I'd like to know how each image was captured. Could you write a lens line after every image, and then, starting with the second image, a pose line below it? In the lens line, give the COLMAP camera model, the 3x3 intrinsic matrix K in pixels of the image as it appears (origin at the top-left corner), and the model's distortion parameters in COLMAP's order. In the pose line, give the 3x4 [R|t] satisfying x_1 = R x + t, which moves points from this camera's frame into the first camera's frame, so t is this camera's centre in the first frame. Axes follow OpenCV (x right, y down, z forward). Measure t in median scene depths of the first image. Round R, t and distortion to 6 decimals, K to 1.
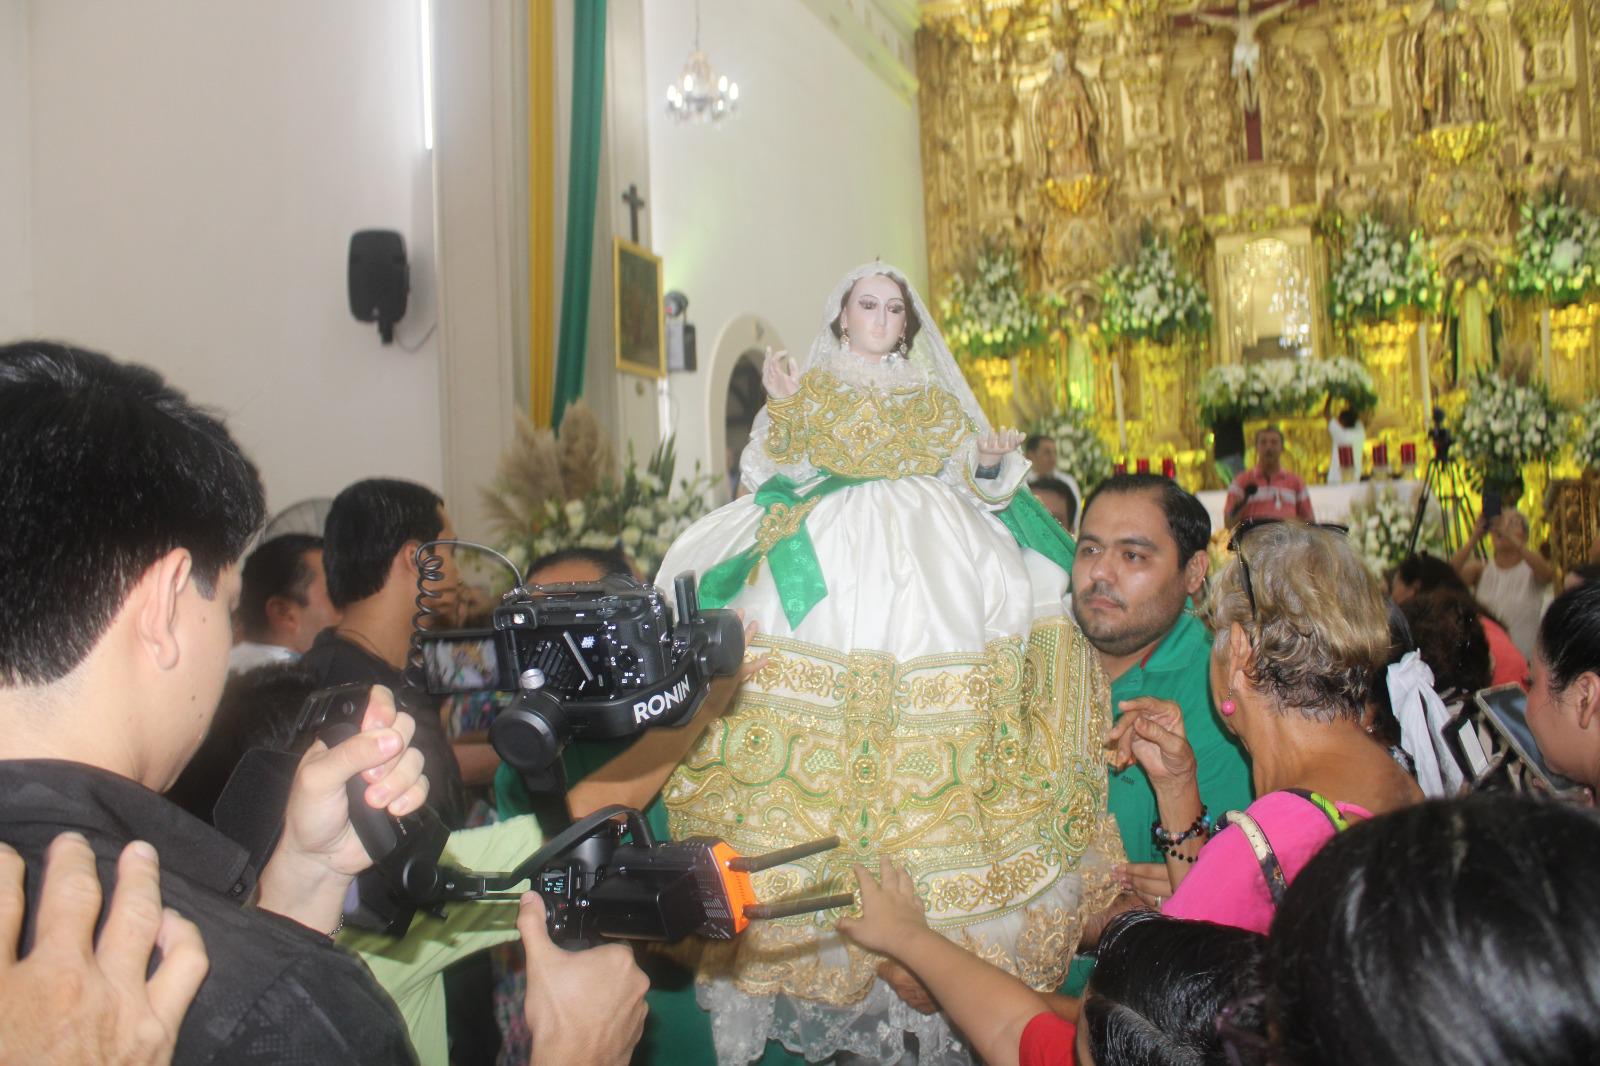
lens RADIAL K [[1295.5, 0, 792.0], [0, 1295.5, 521.7], [0, 0, 1]] dist [-0.130927, 0.091806]
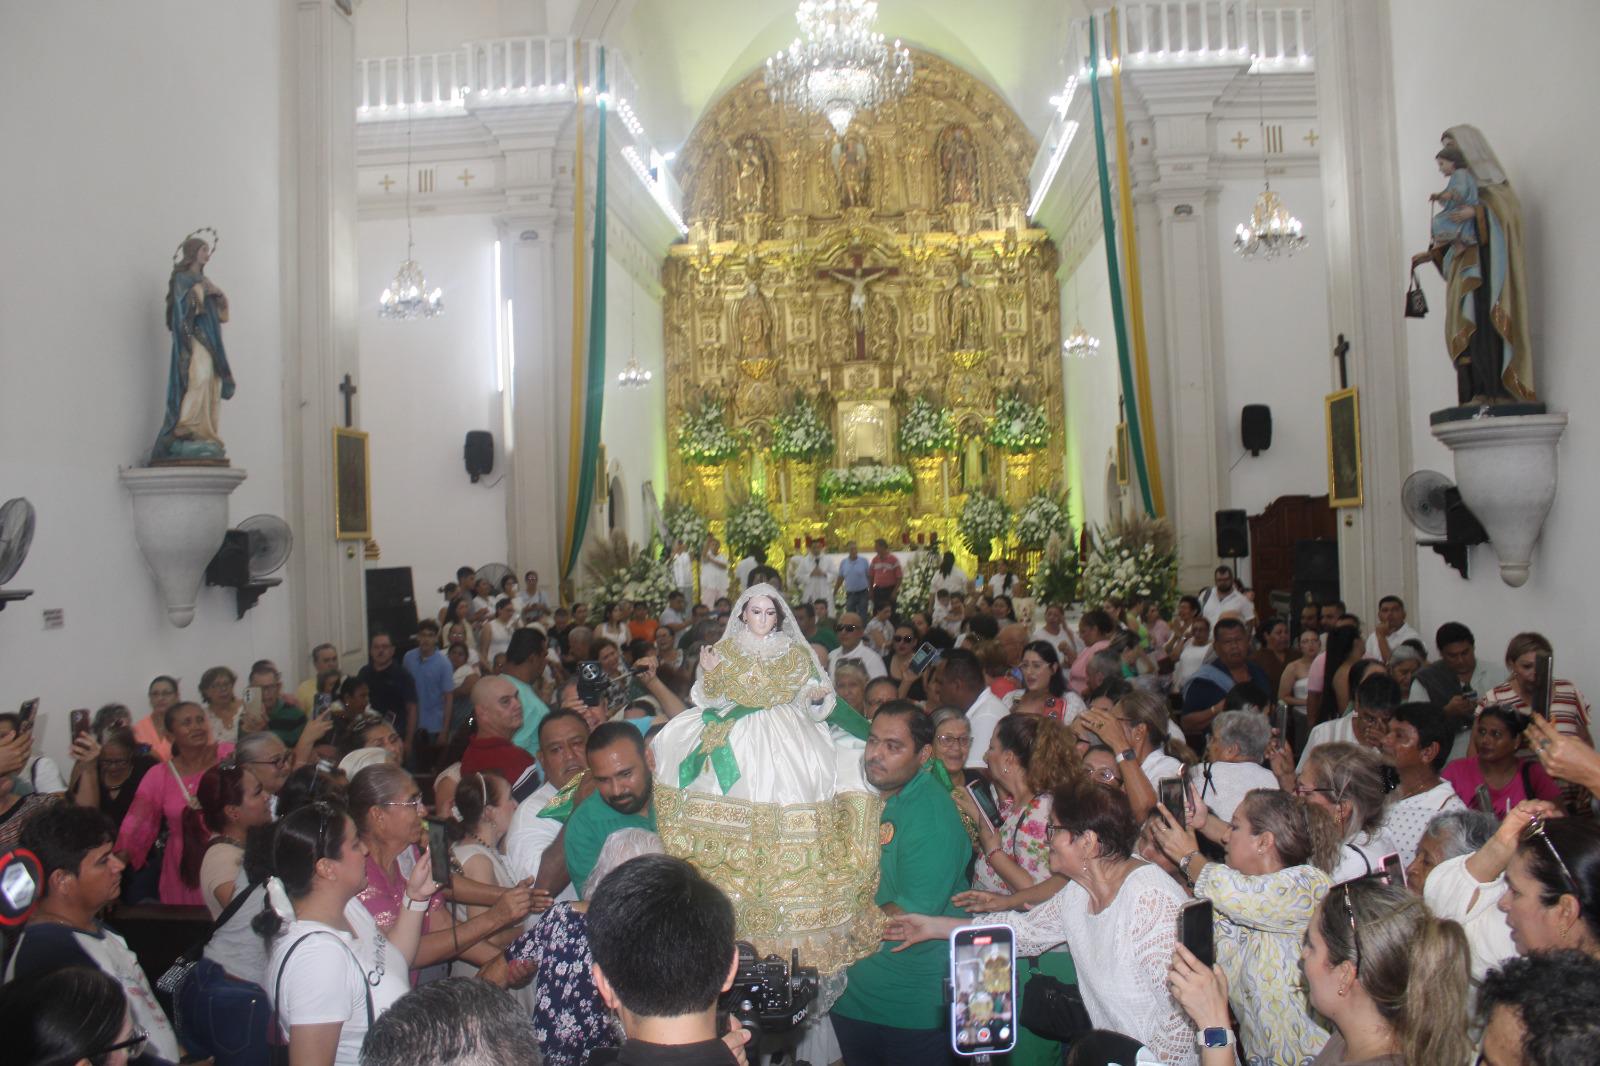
lens RADIAL K [[1295.5, 0, 801.2], [0, 1295.5, 537.0], [0, 0, 1]] dist [-0.130927, 0.091806]
pose [[0.945125, 0.014694, 0.326378, -0.295743], [-0.016009, 0.999871, 0.001341, -0.038638], [-0.326316, -0.006492, 0.945238, -0.675326]]
